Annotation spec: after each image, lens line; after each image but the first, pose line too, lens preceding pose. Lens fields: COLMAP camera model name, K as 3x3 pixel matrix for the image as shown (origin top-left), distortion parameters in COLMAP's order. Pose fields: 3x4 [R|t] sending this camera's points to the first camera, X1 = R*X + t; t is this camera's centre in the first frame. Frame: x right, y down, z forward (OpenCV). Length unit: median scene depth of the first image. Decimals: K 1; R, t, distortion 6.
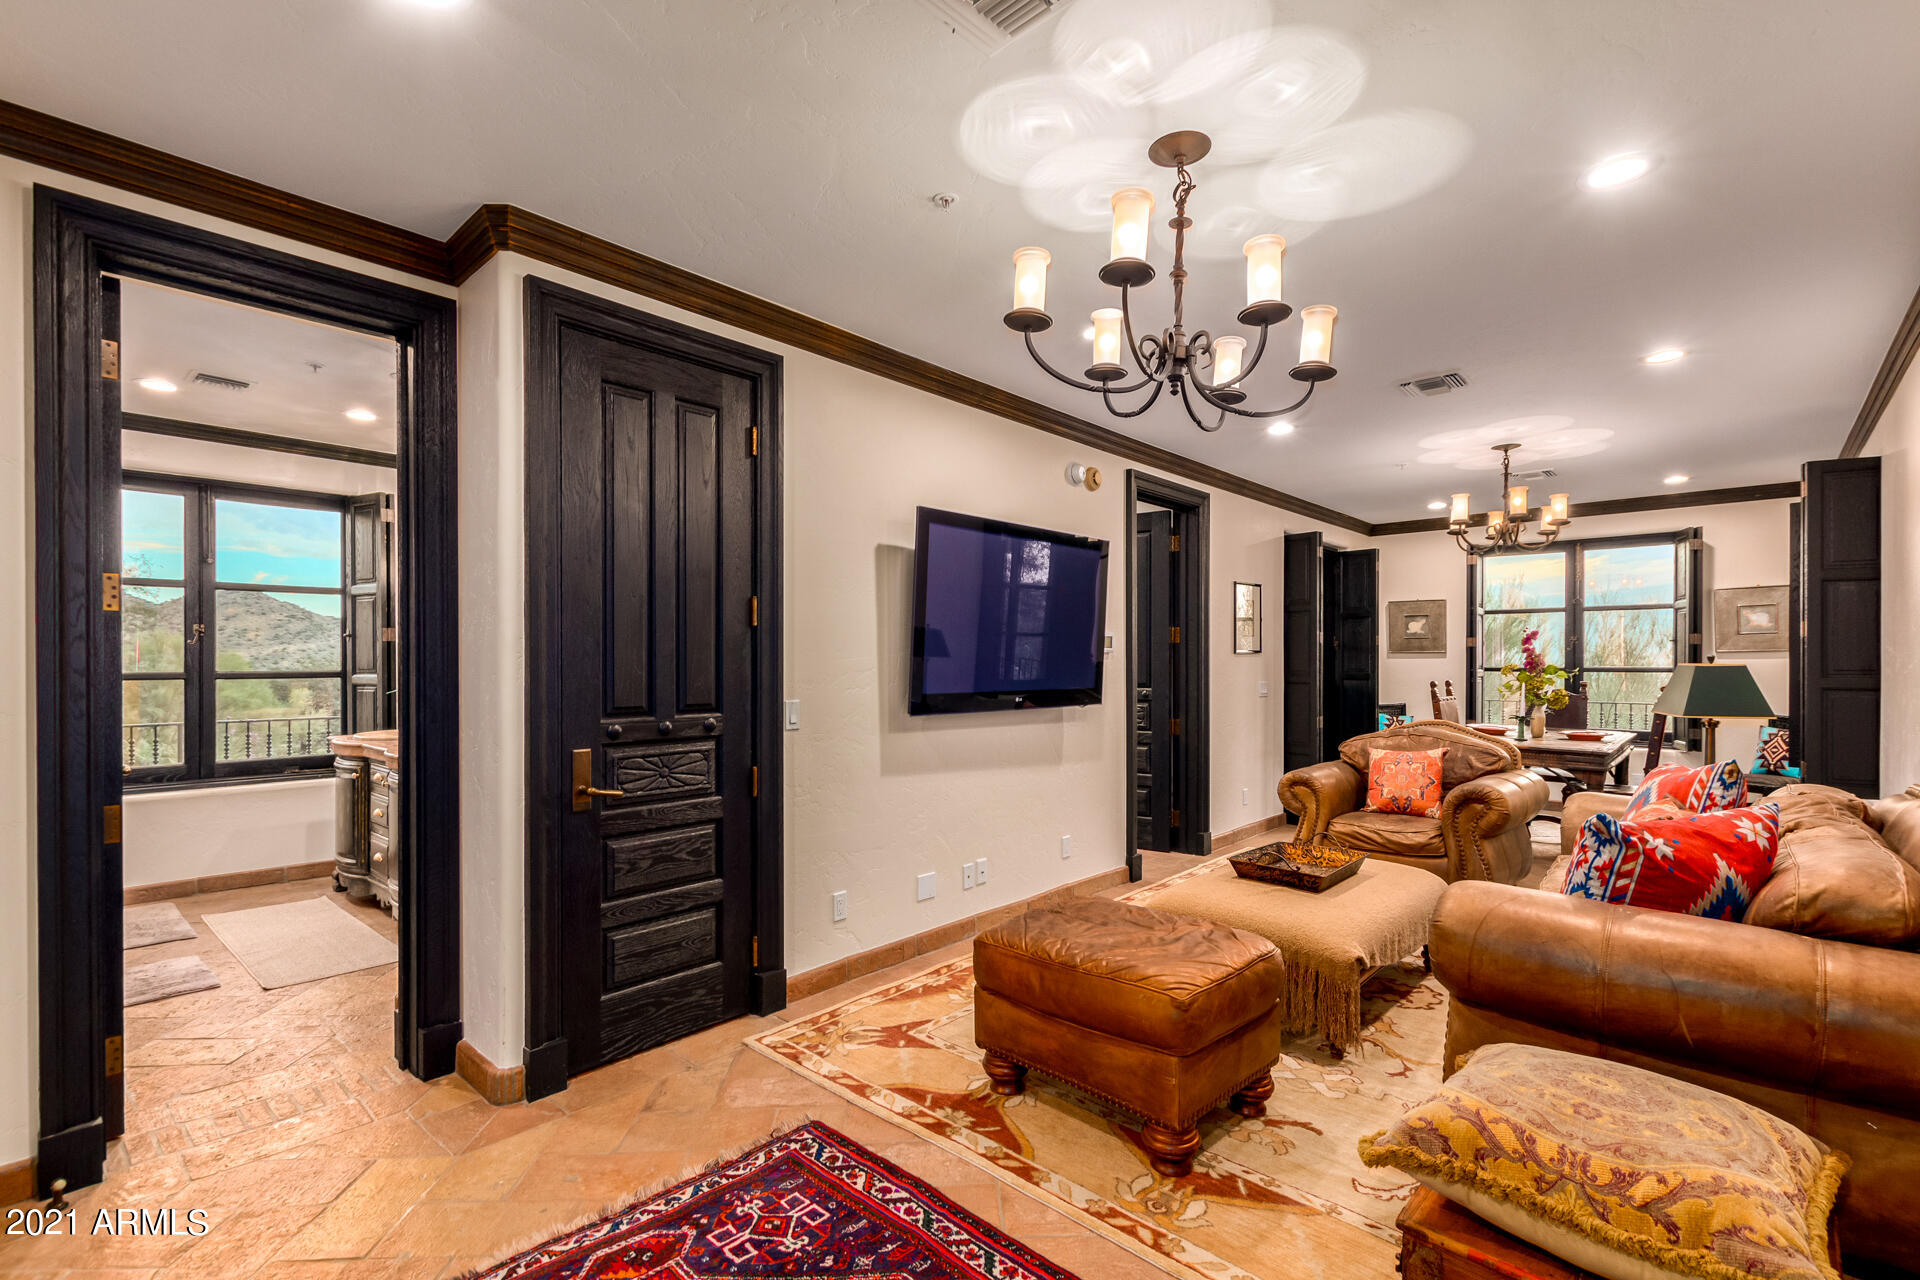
lens RADIAL K [[891.2, 0, 957.3], [0, 891.2, 664.2], [0, 0, 1]] dist [0.007202, -0.000974]
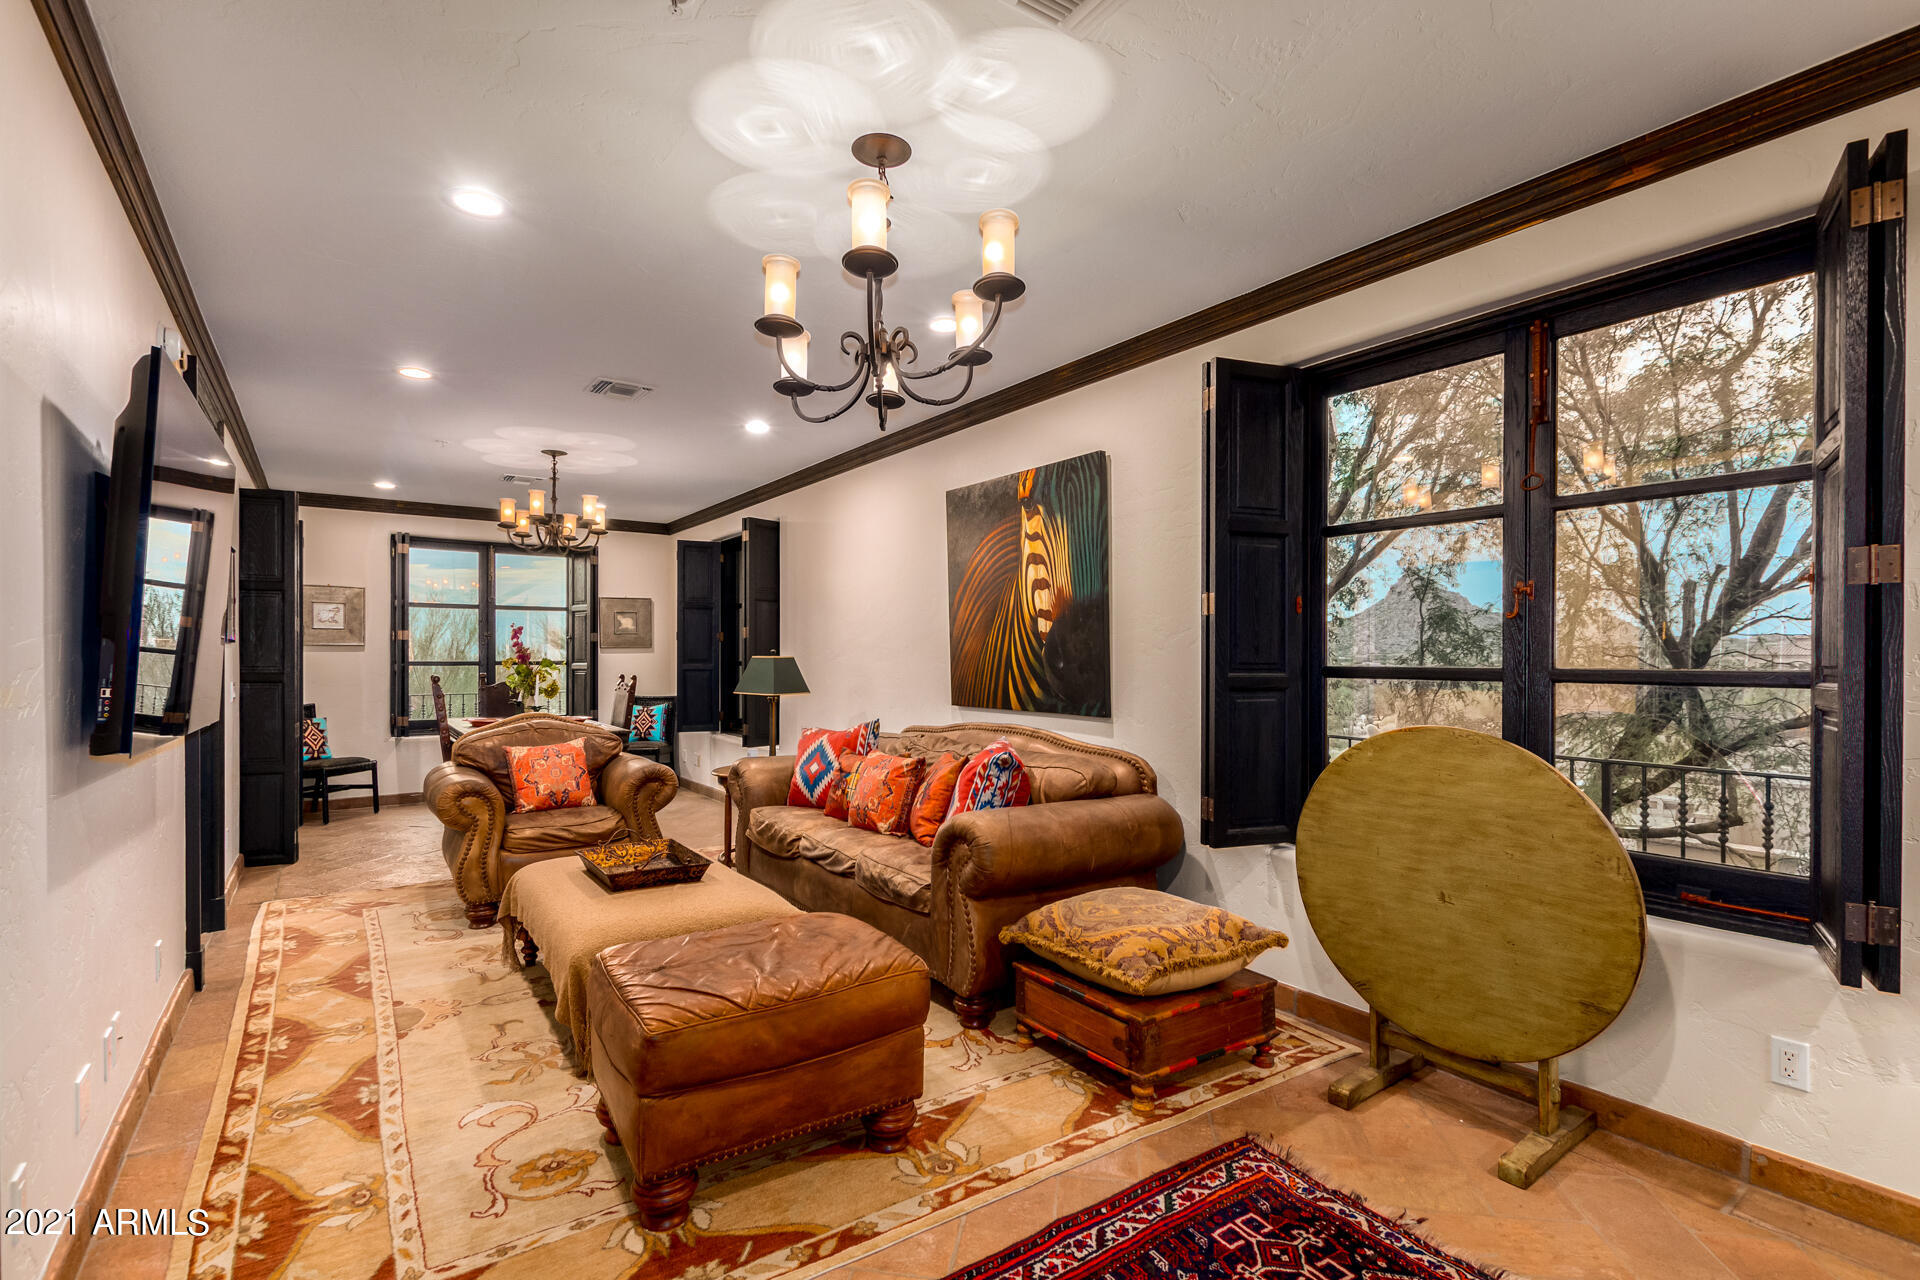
lens RADIAL K [[891.2, 0, 957.3], [0, 891.2, 664.2], [0, 0, 1]] dist [0.007202, -0.000974]
pose [[0.195353, -0.007599, 0.980703, -0.575056], [0.002581, 0.999971, 0.007234, 0.002959], [-0.980730, 0.001118, 0.195367, 0.555683]]
